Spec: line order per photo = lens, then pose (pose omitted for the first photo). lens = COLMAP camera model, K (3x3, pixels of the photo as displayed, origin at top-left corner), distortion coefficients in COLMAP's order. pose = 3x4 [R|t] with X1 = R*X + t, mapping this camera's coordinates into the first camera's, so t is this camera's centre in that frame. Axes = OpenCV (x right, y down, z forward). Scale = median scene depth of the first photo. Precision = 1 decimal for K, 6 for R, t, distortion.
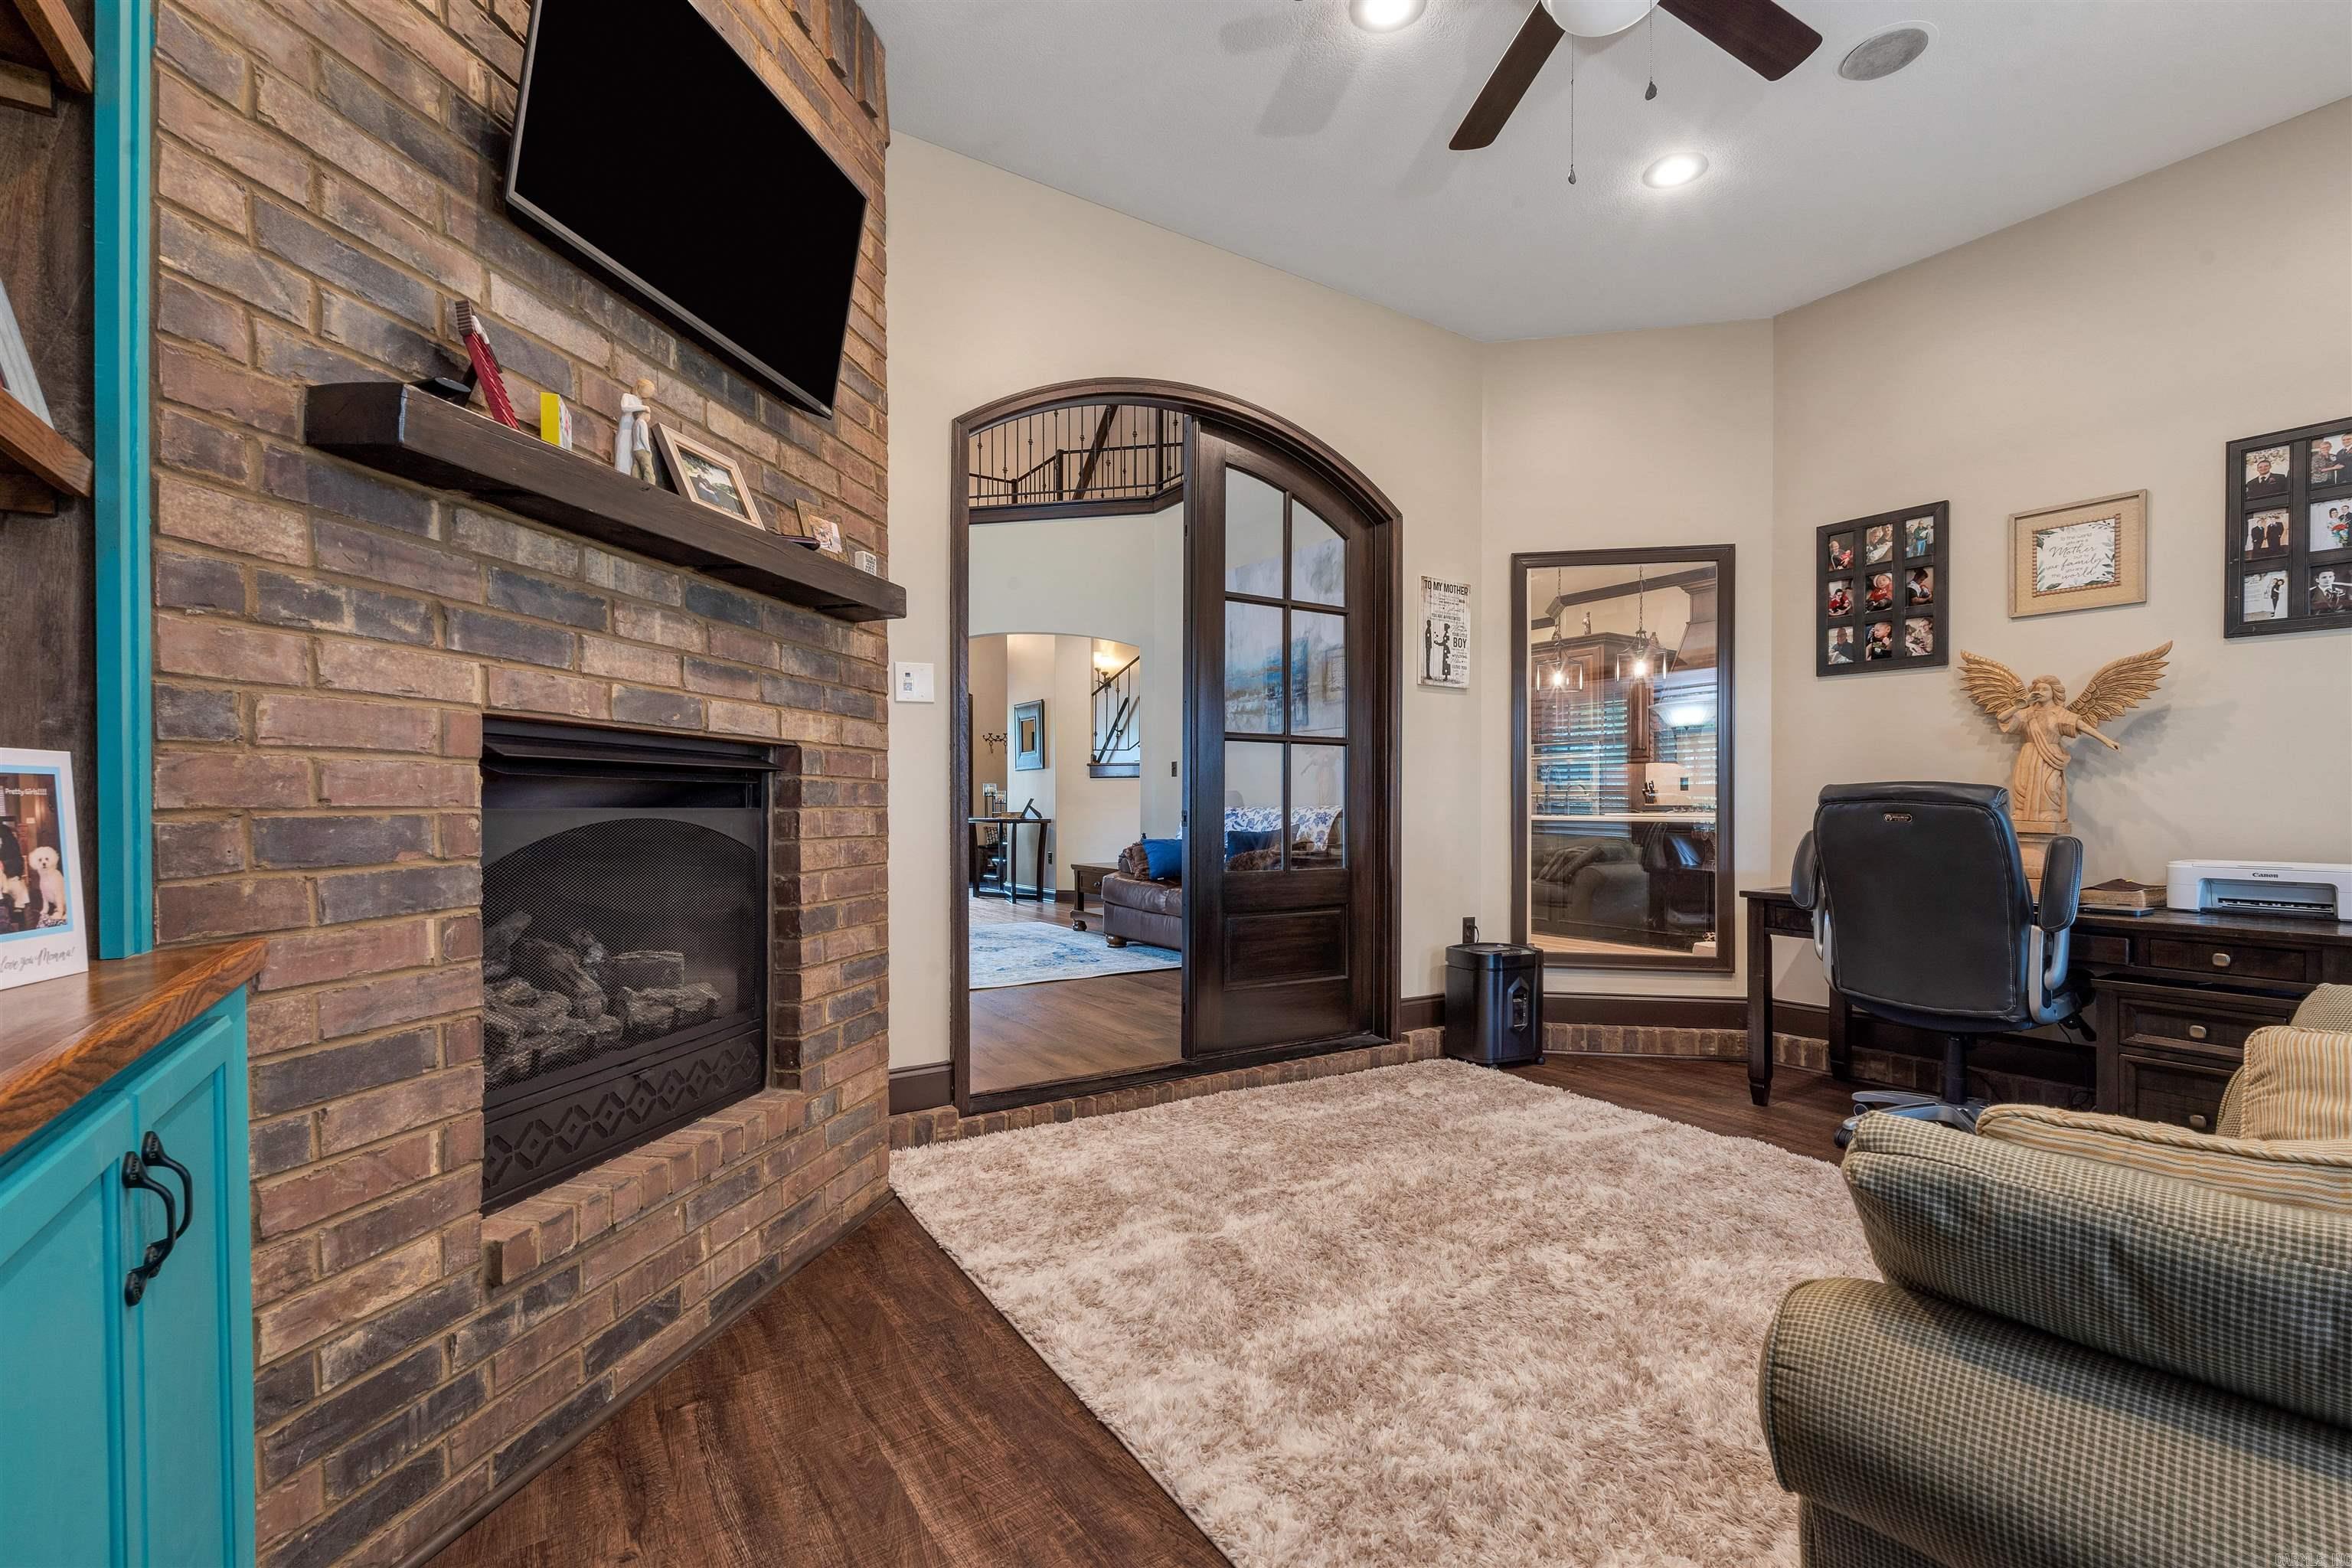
lens RADIAL K [[1036.5, 0, 1173.4], [0, 1036.5, 811.5], [0, 0, 1]] dist [-0.000936, -0.000086]
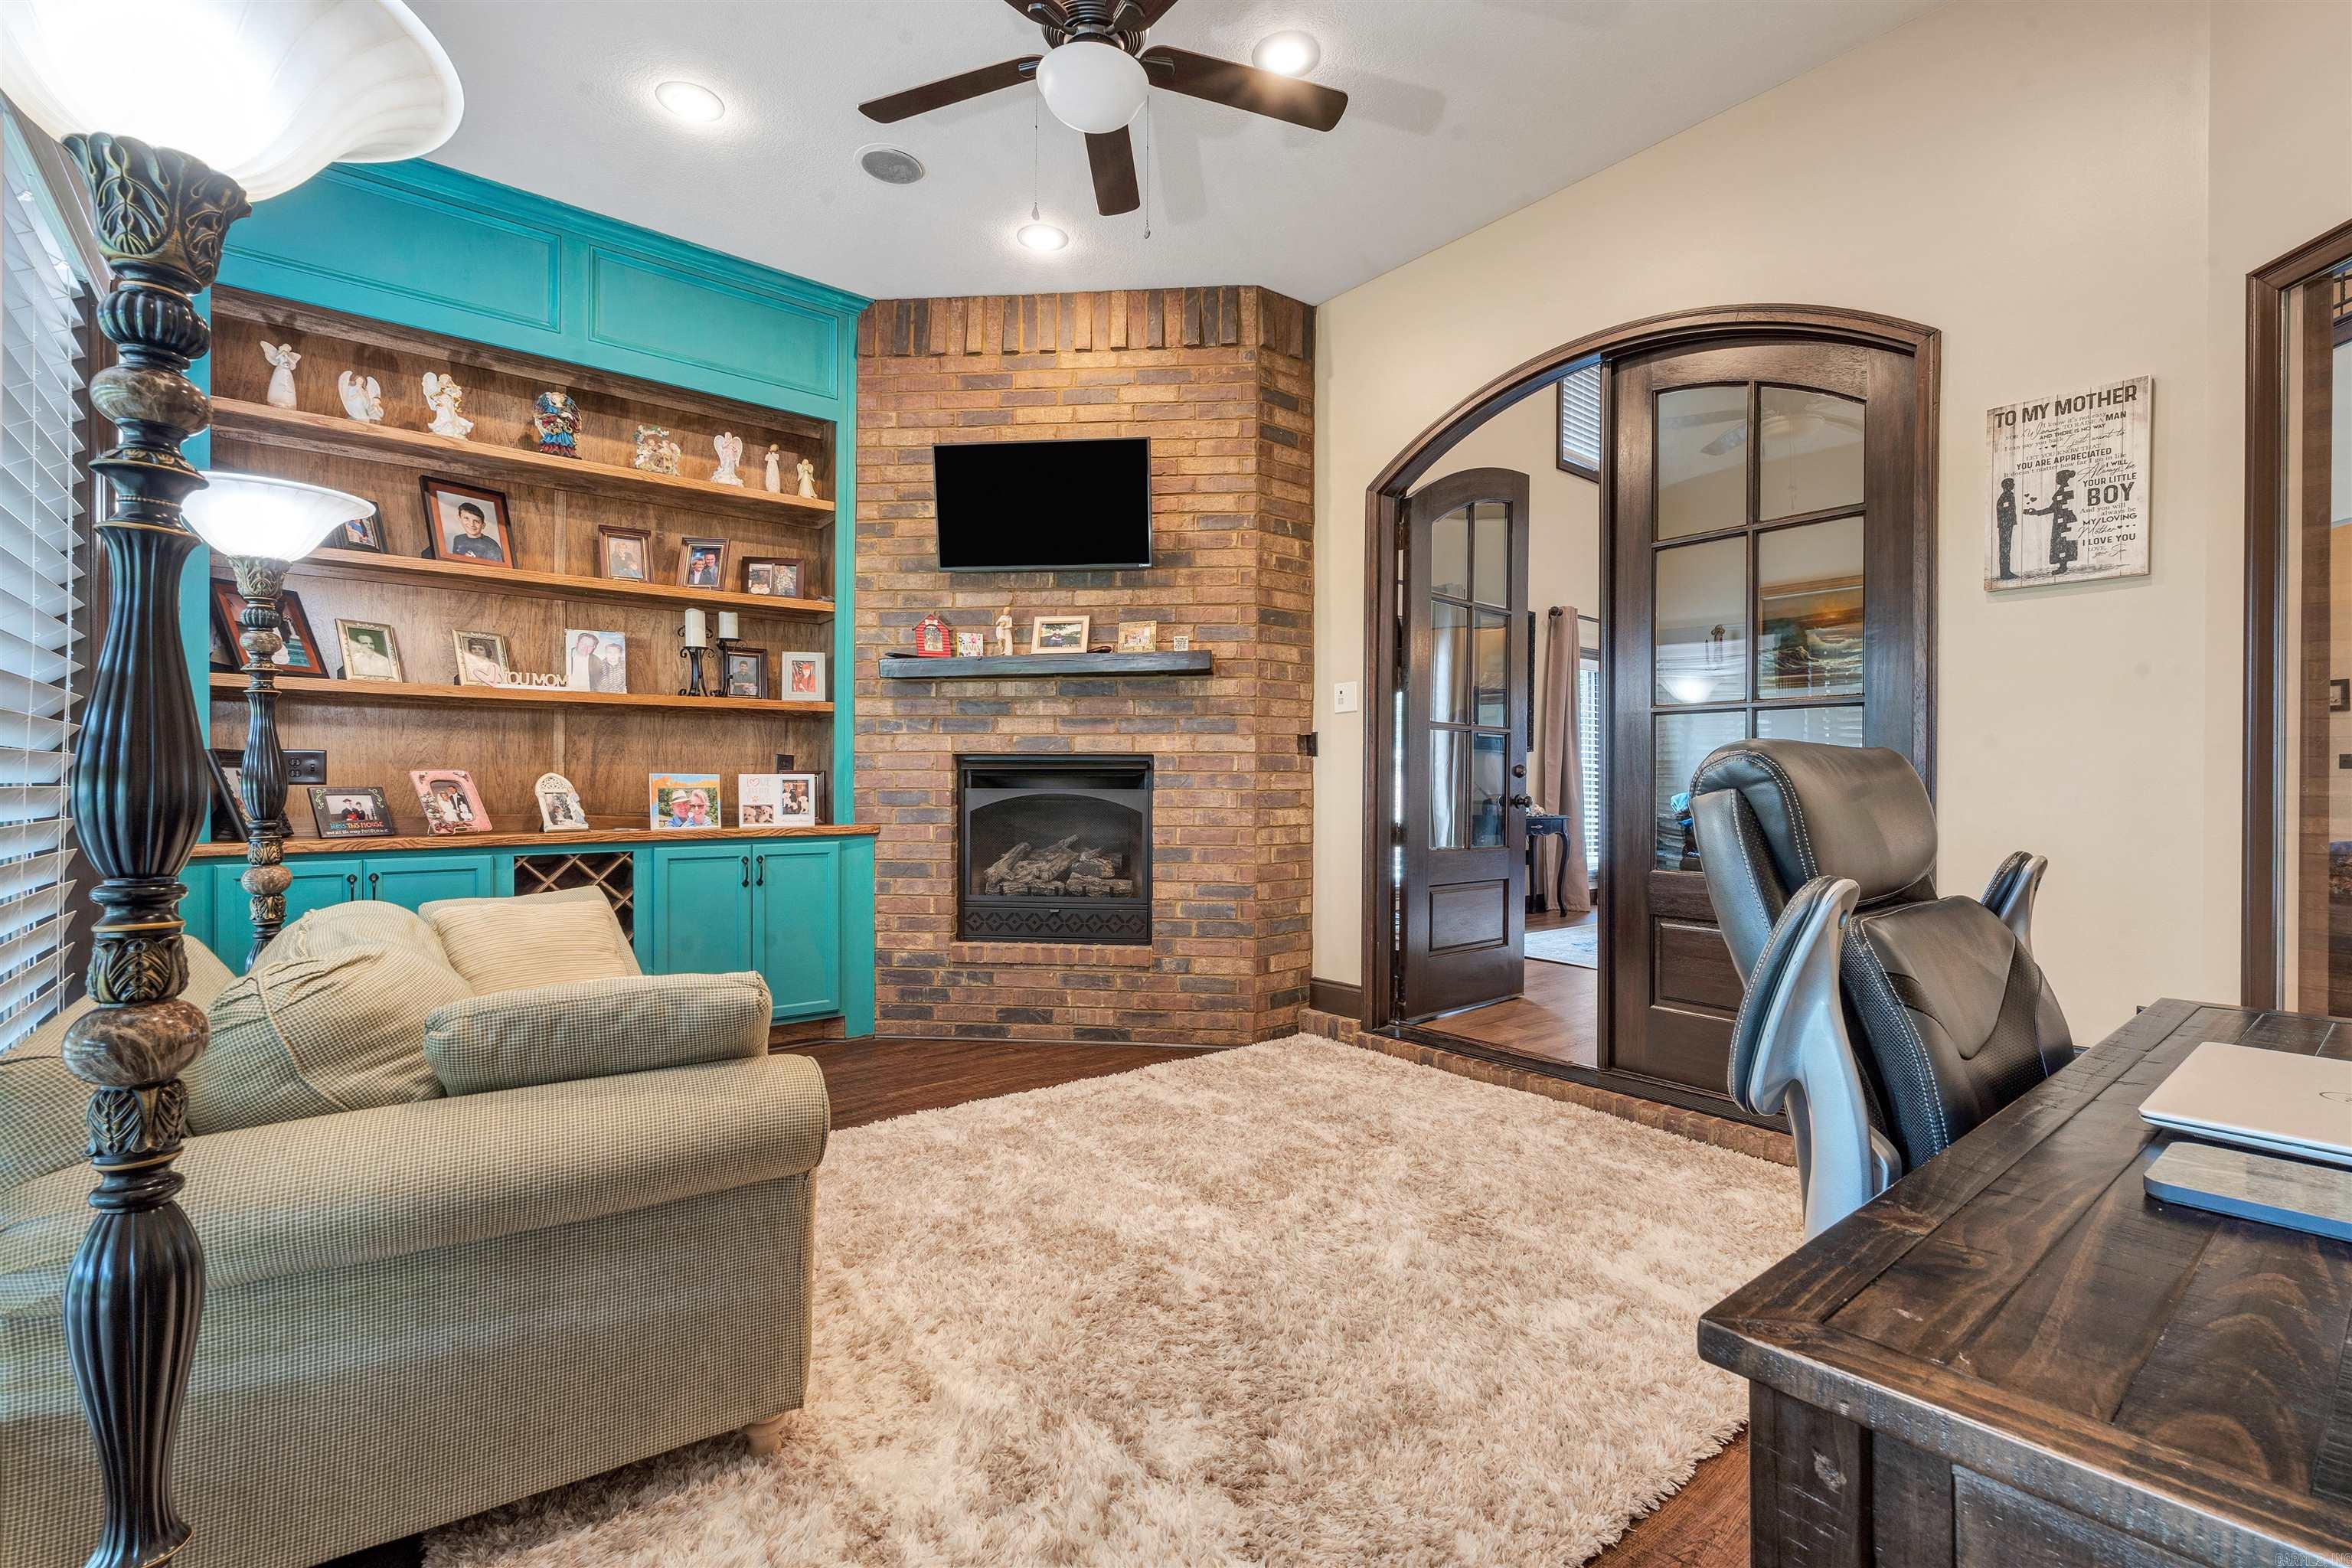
lens RADIAL K [[1034.1, 0, 1179.8], [0, 1034.1, 791.1], [0, 0, 1]] dist [-0.002803, -0.000107]
pose [[0.111077, 0.007206, -0.993786, 1.712600], [-0.009223, 0.999938, 0.006220, -0.014629], [0.993769, 0.008475, 0.111136, 1.033314]]
